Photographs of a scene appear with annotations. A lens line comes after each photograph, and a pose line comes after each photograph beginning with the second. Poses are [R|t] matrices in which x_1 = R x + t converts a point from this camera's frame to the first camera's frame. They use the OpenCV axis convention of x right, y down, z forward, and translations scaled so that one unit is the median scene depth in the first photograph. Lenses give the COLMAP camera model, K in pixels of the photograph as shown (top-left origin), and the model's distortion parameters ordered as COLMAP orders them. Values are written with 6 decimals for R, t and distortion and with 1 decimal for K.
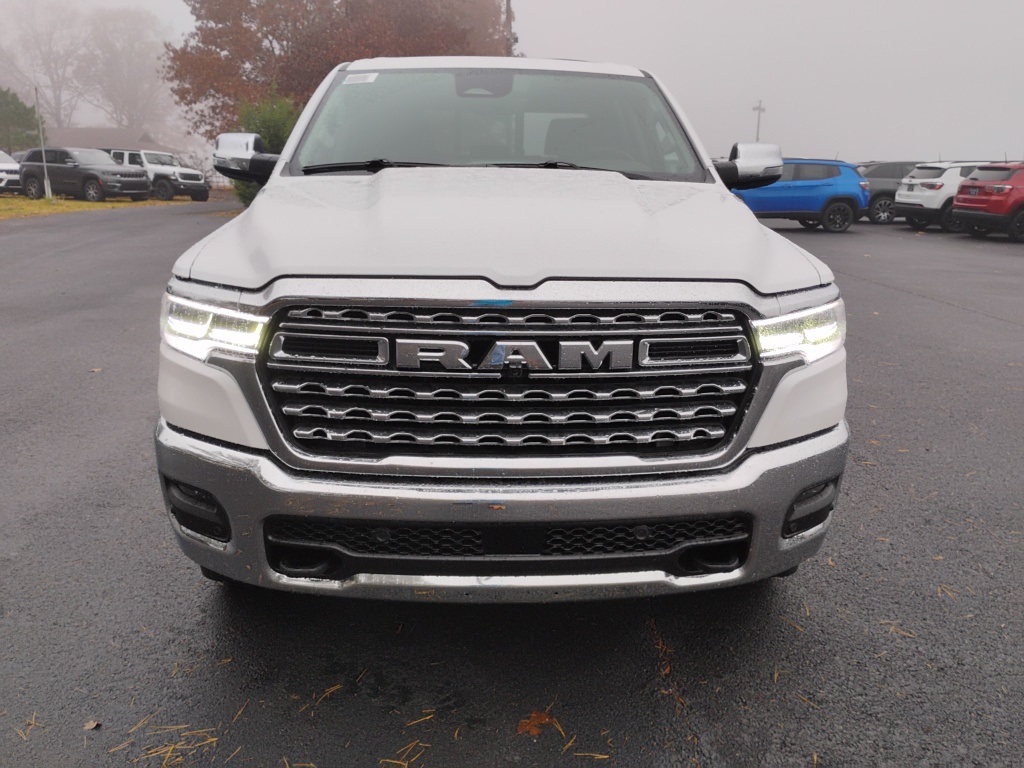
lens RADIAL K [[842.4, 0, 513.7], [0, 842.4, 383.8], [0, 0, 1]] dist [0.055842, -0.064090]
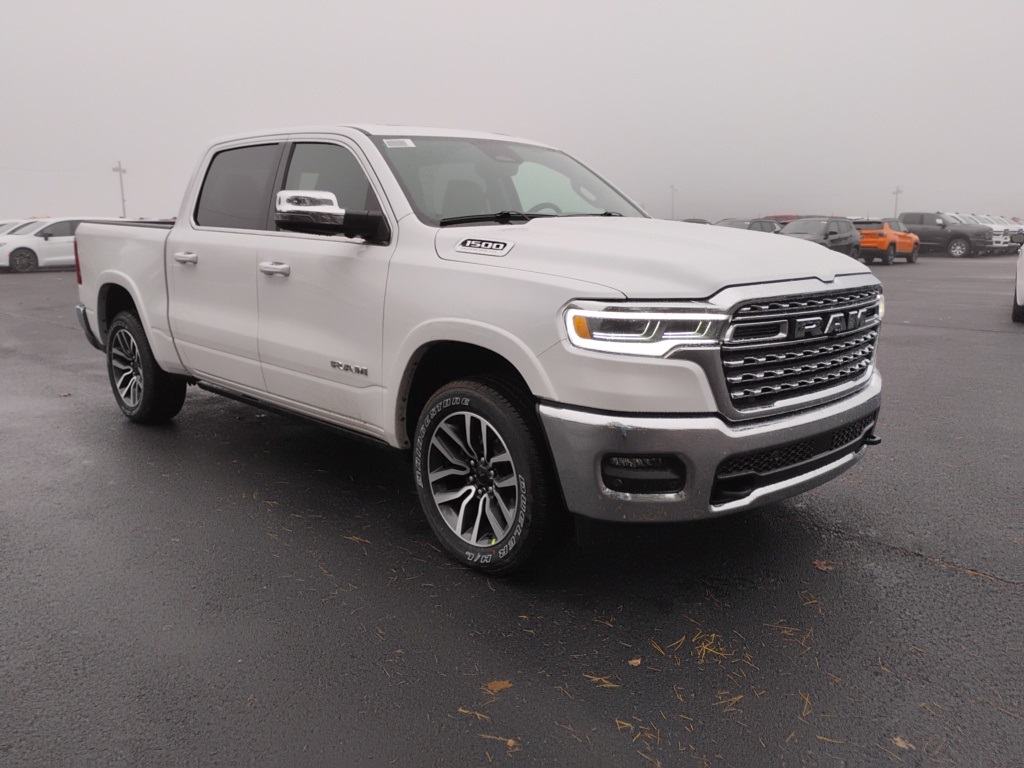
lens RADIAL K [[842.4, 0, 520.7], [0, 842.4, 390.0], [0, 0, 1]] dist [0.055842, -0.064090]
pose [[0.747739, -0.142127, 0.648603, -1.430705], [0.182331, 0.983223, 0.005253, -0.024068], [-0.638468, 0.114332, 0.761109, 0.144332]]
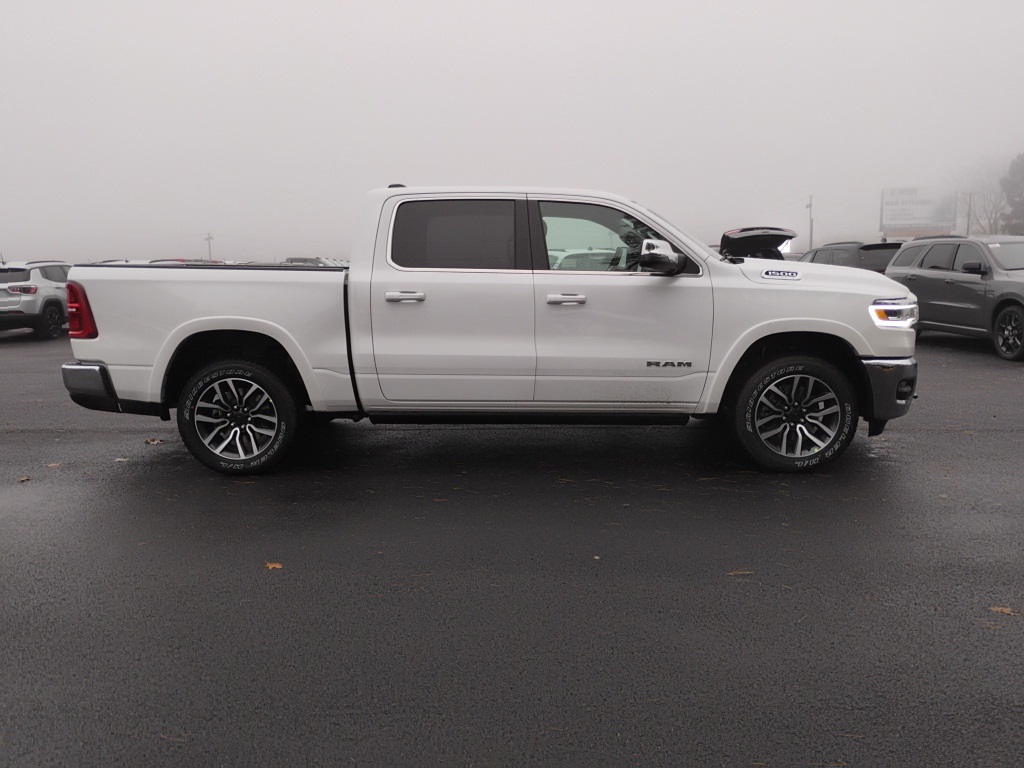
lens RADIAL K [[842.4, 0, 513.1], [0, 842.4, 388.2], [0, 0, 1]] dist [0.055842, -0.064090]
pose [[0.065161, -0.158017, 0.985284, -3.418298], [0.267919, 0.953899, 0.135265, -0.633418], [-0.961235, 0.255163, 0.104493, 2.327580]]
